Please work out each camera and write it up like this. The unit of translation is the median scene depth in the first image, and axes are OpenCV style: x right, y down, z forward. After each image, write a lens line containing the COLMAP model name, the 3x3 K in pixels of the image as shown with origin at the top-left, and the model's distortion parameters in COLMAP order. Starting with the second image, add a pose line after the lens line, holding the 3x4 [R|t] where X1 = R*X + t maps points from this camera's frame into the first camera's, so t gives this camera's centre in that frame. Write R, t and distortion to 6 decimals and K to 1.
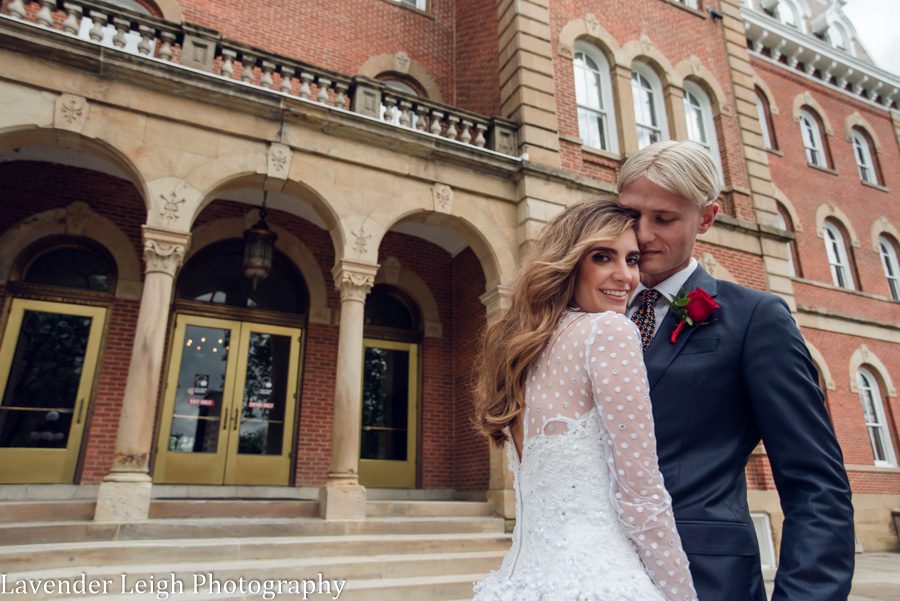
lens RADIAL K [[608.0, 0, 453.3], [0, 608.0, 297.8], [0, 0, 1]] dist [-0.041361, 0.054769]
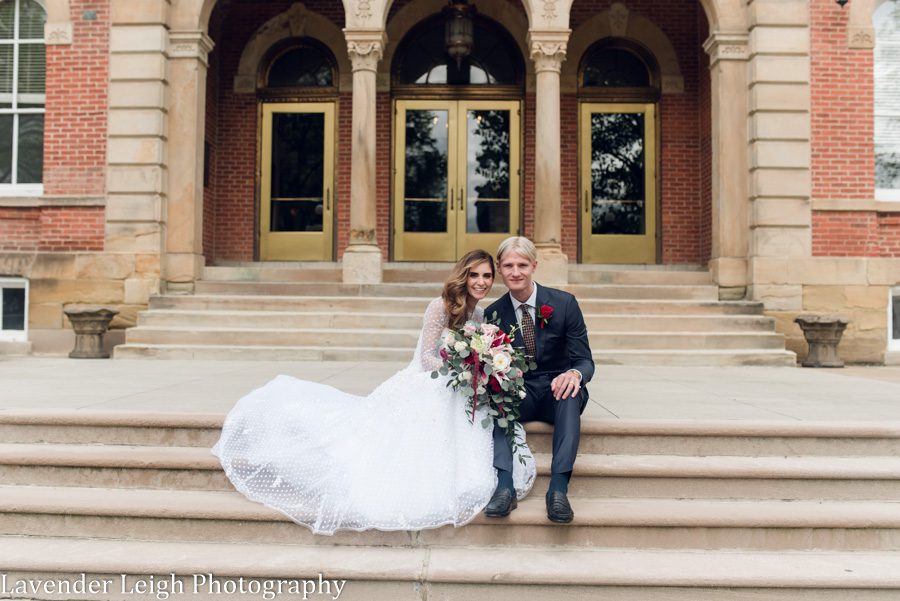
lens RADIAL K [[915.5, 0, 438.8], [0, 915.5, 290.4], [0, 0, 1]] dist [-0.072645, 0.000000]
pose [[0.891119, -0.007164, -0.453713, 0.311590], [0.137532, 0.957108, 0.255009, -0.050727], [0.432425, -0.289643, 0.853883, -0.381773]]
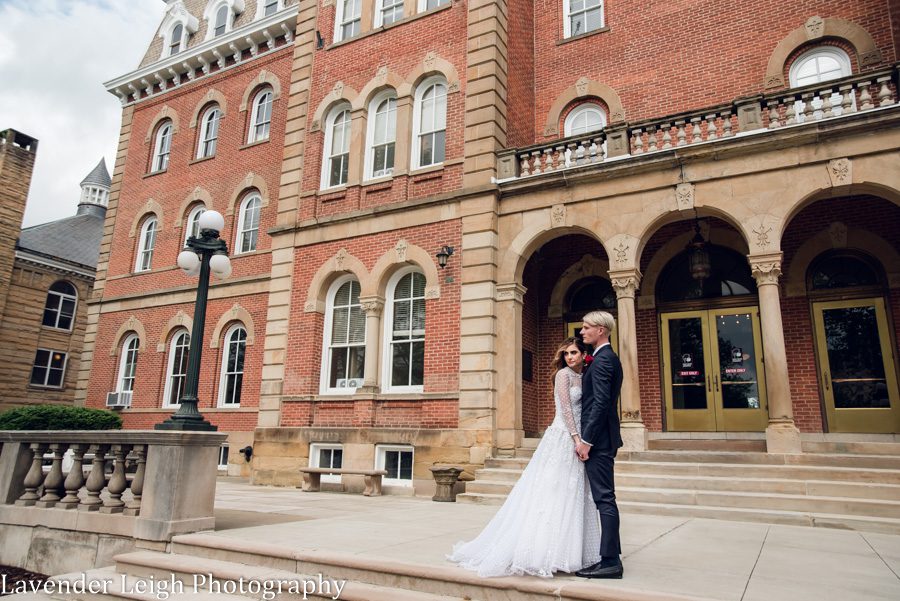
lens RADIAL K [[620.9, 0, 448.1], [0, 620.9, 299.8], [0, 0, 1]] dist [-0.043040, 0.055537]
pose [[0.586558, -0.181700, -0.789262, 0.415999], [0.235116, 0.970744, -0.048748, -0.053351], [0.775029, -0.156975, 0.612118, -0.274751]]
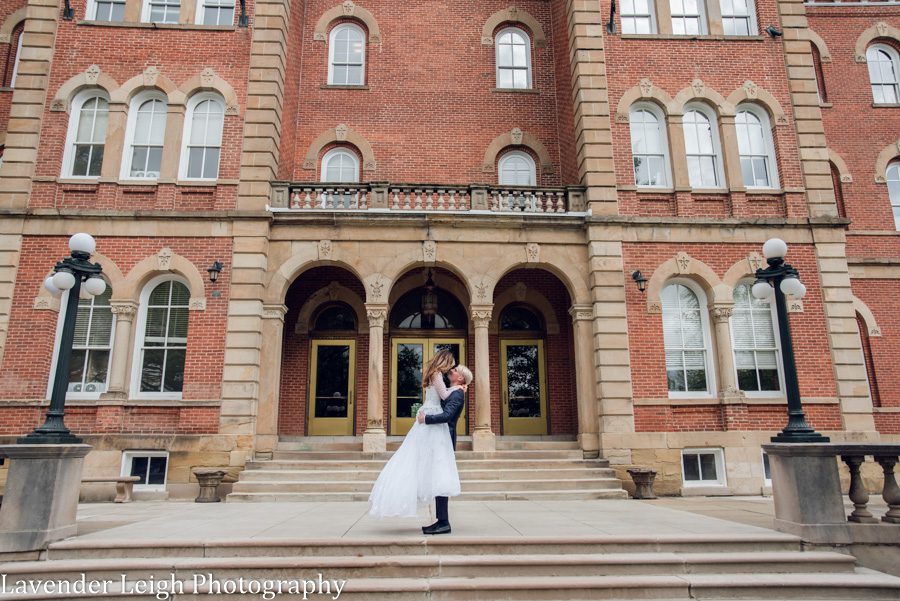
lens RADIAL K [[630.5, 0, 449.7], [0, 630.5, 299.0], [0, 0, 1]] dist [-0.049368, 0.056799]
pose [[0.920647, -0.102072, -0.376816, 0.396788], [0.131790, 0.989813, 0.053871, -0.165980], [0.367479, -0.099257, 0.924720, -0.608861]]
